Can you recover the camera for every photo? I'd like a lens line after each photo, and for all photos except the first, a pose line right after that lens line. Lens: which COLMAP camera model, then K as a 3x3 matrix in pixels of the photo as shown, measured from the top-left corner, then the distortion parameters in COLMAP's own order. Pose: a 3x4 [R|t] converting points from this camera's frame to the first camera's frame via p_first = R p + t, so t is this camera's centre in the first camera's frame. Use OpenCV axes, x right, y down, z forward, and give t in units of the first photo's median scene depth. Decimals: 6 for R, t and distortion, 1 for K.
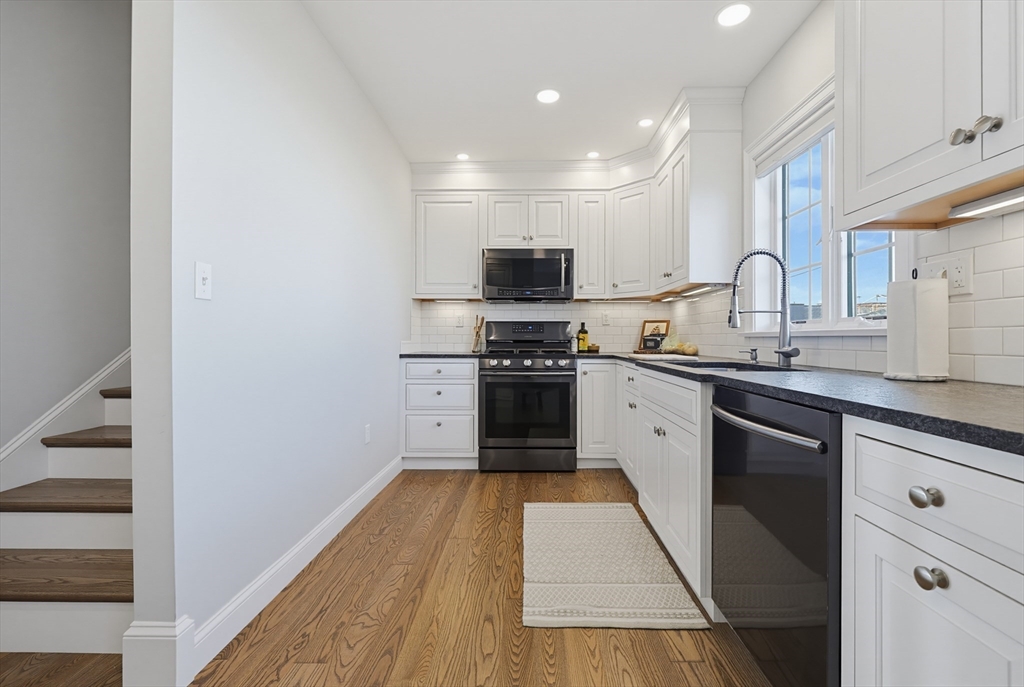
lens RADIAL K [[444.0, 0, 519.9], [0, 444.0, 339.5], [0, 0, 1]] dist [-0.002985, -0.000160]
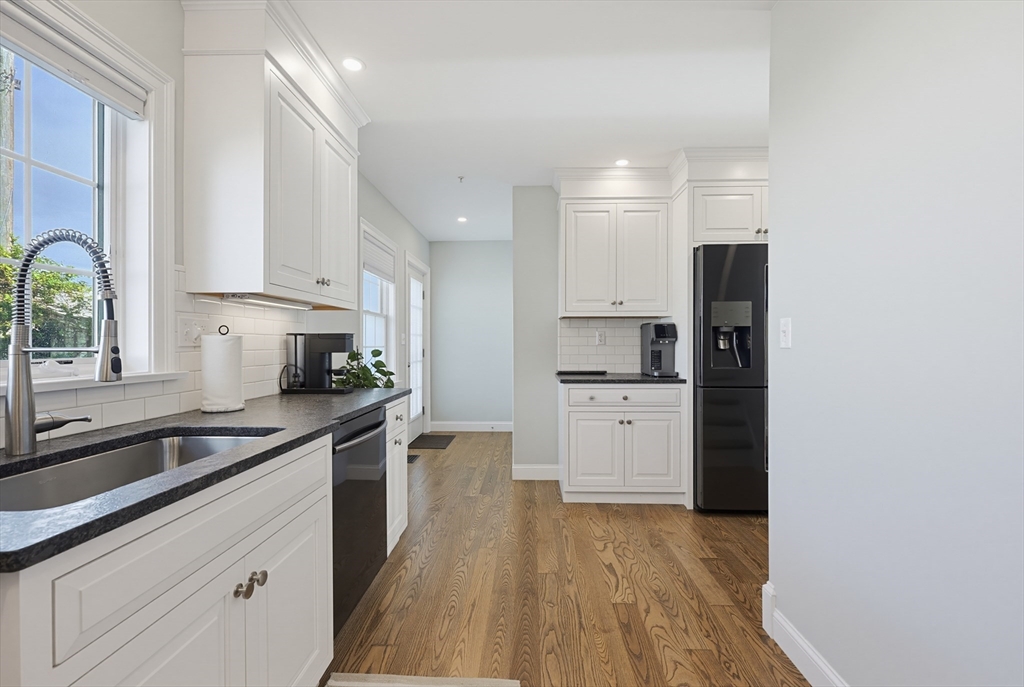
lens RADIAL K [[444.0, 0, 515.9], [0, 444.0, 340.2], [0, 0, 1]] dist [-0.002985, -0.000160]
pose [[-0.999961, 0.000871, 0.008791, 0.004192], [0.000903, 0.999993, 0.003550, -0.058047], [-0.008788, 0.003558, -0.999955, 1.111953]]
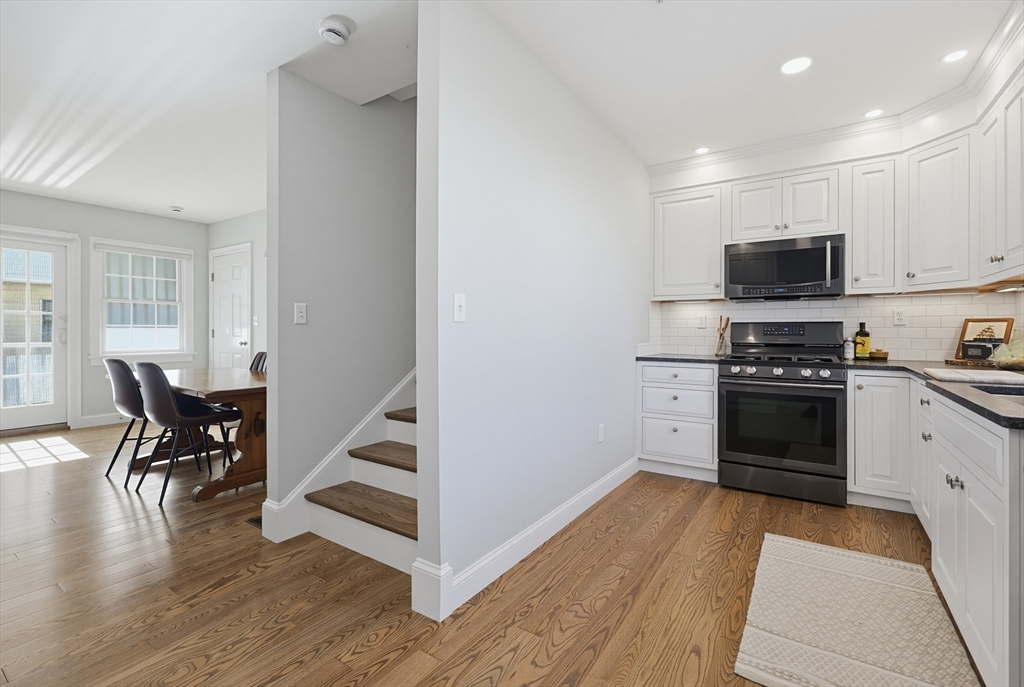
lens RADIAL K [[444.0, 0, 531.0], [0, 444.0, 330.7], [0, 0, 1]] dist [-0.002985, -0.000160]
pose [[0.851905, -0.001144, -0.523696, 0.073097], [0.000318, 0.999999, -0.001666, -0.032176], [0.523697, 0.001253, 0.851904, 0.002045]]
